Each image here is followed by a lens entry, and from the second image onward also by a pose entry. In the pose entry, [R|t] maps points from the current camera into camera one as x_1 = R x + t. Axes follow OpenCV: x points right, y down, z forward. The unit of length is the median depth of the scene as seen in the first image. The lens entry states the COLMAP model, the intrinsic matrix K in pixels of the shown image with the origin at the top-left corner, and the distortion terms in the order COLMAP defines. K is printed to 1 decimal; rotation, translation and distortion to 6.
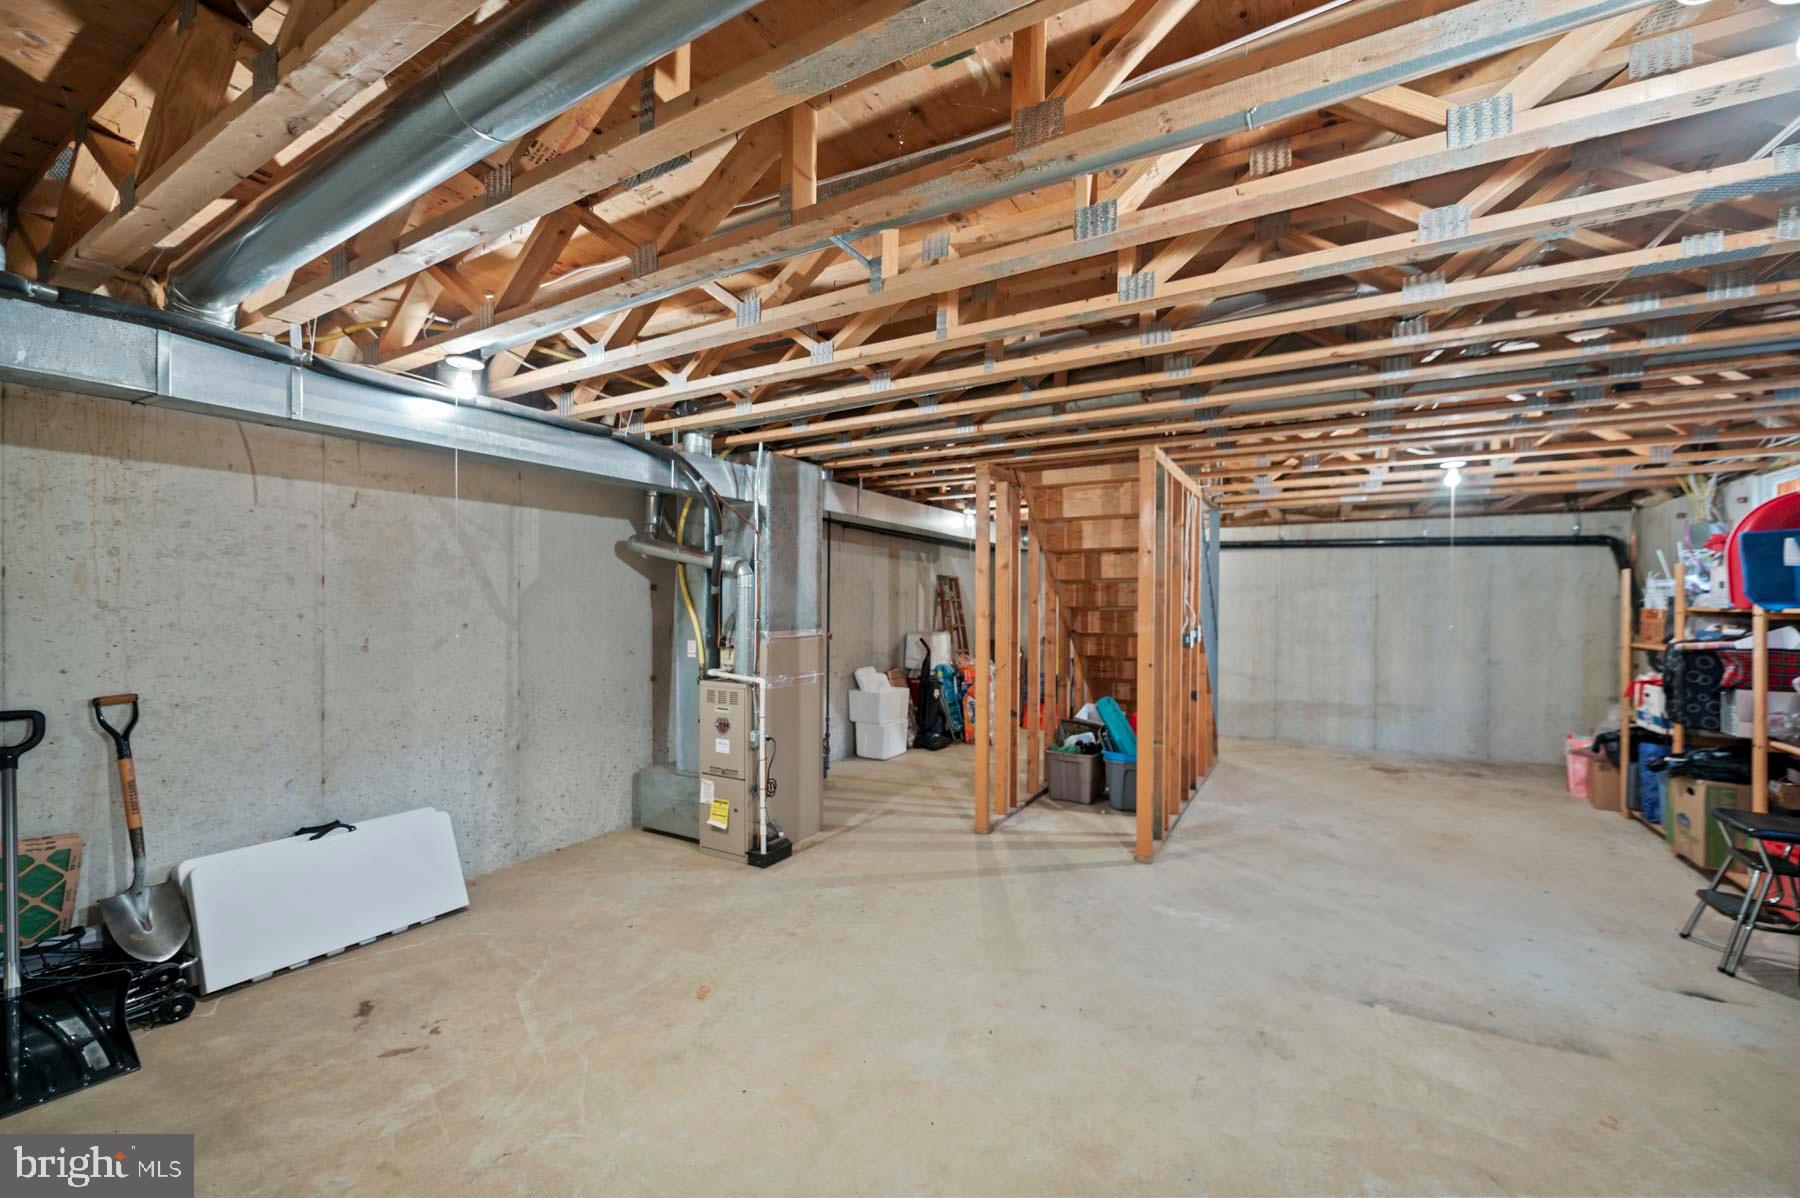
lens RADIAL K [[729.9, 0, 913.8], [0, 729.9, 600.6], [0, 0, 1]] dist [-0.002709, -0.001121]
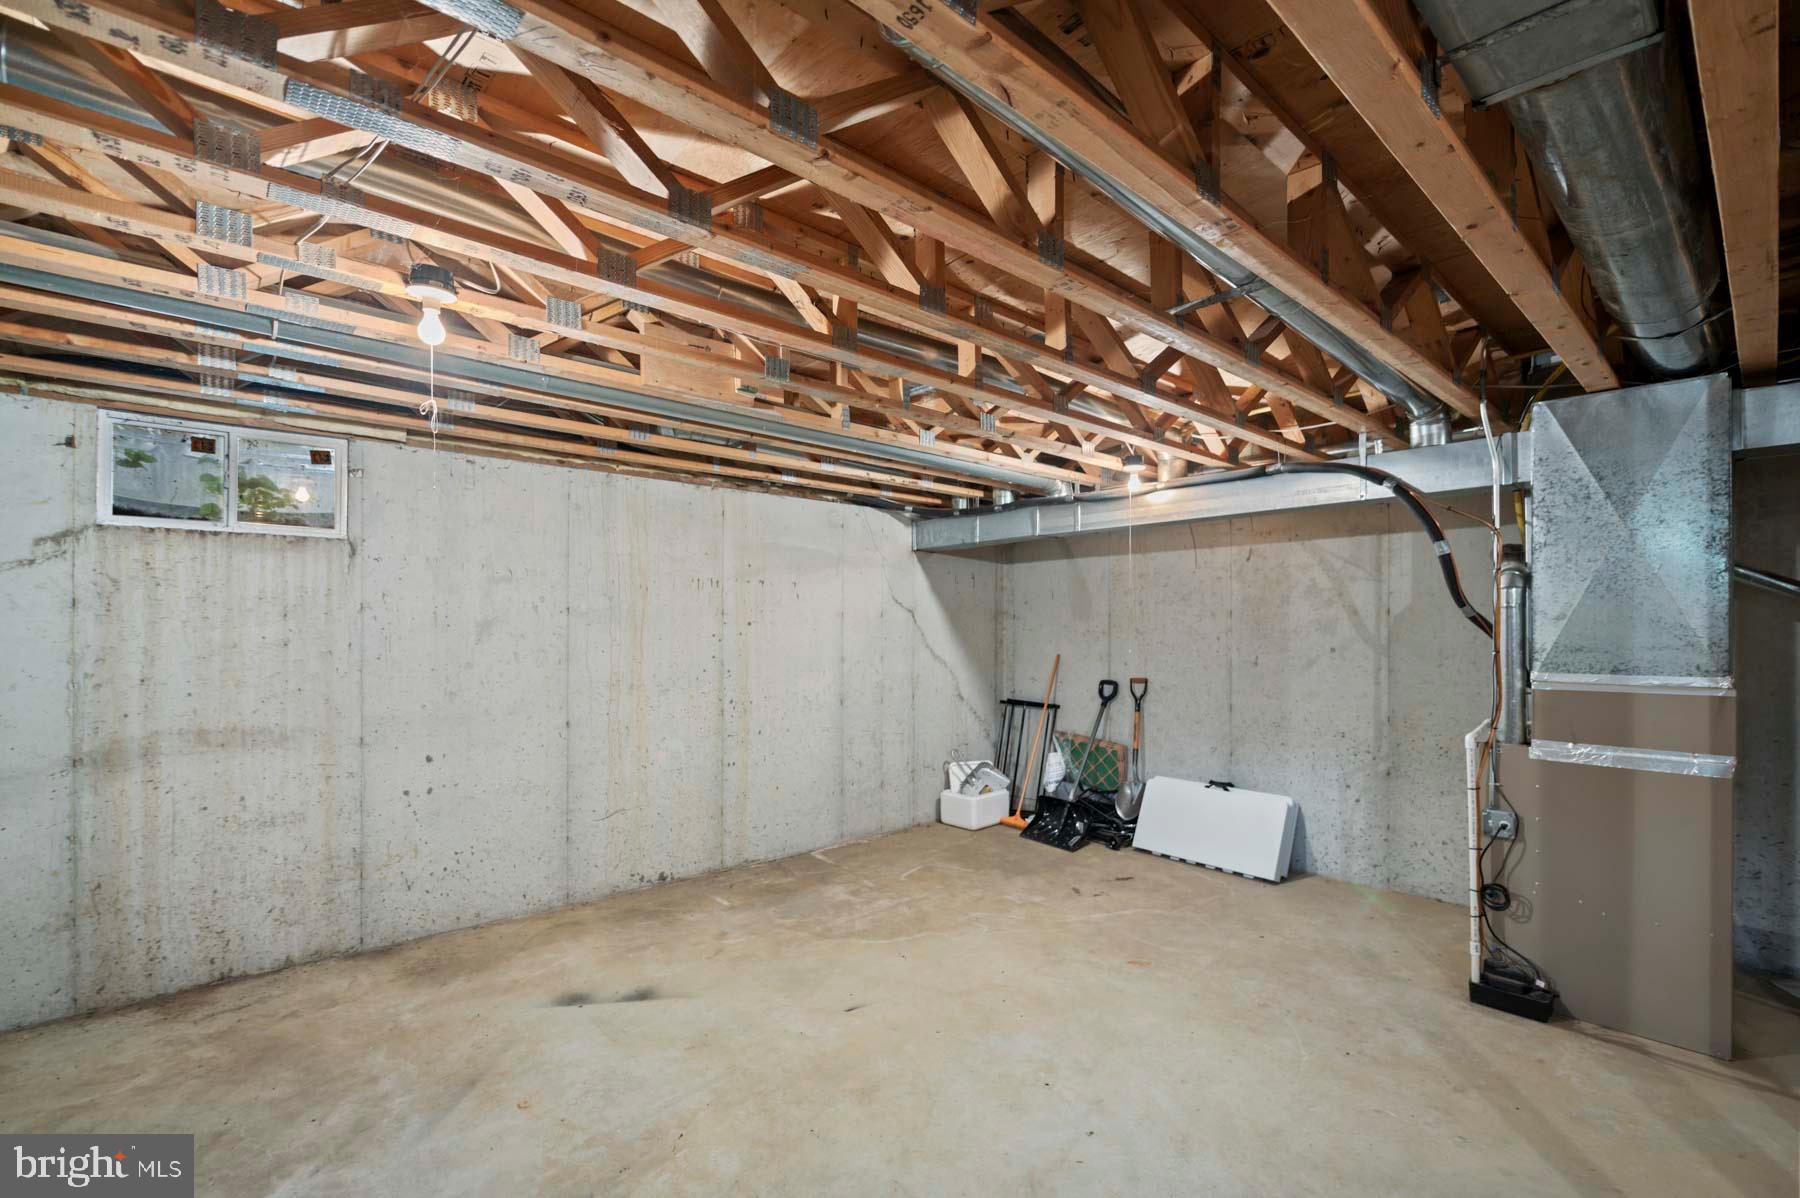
lens RADIAL K [[827.1, 0, 909.4], [0, 827.1, 610.7], [0, 0, 1]] dist [-0.003464, 0.000246]
pose [[-0.337454, -0.023045, -0.941060, 0.902895], [0.000430, 0.999696, -0.024635, 0.005263], [0.941342, -0.008718, -0.337342, 0.913680]]
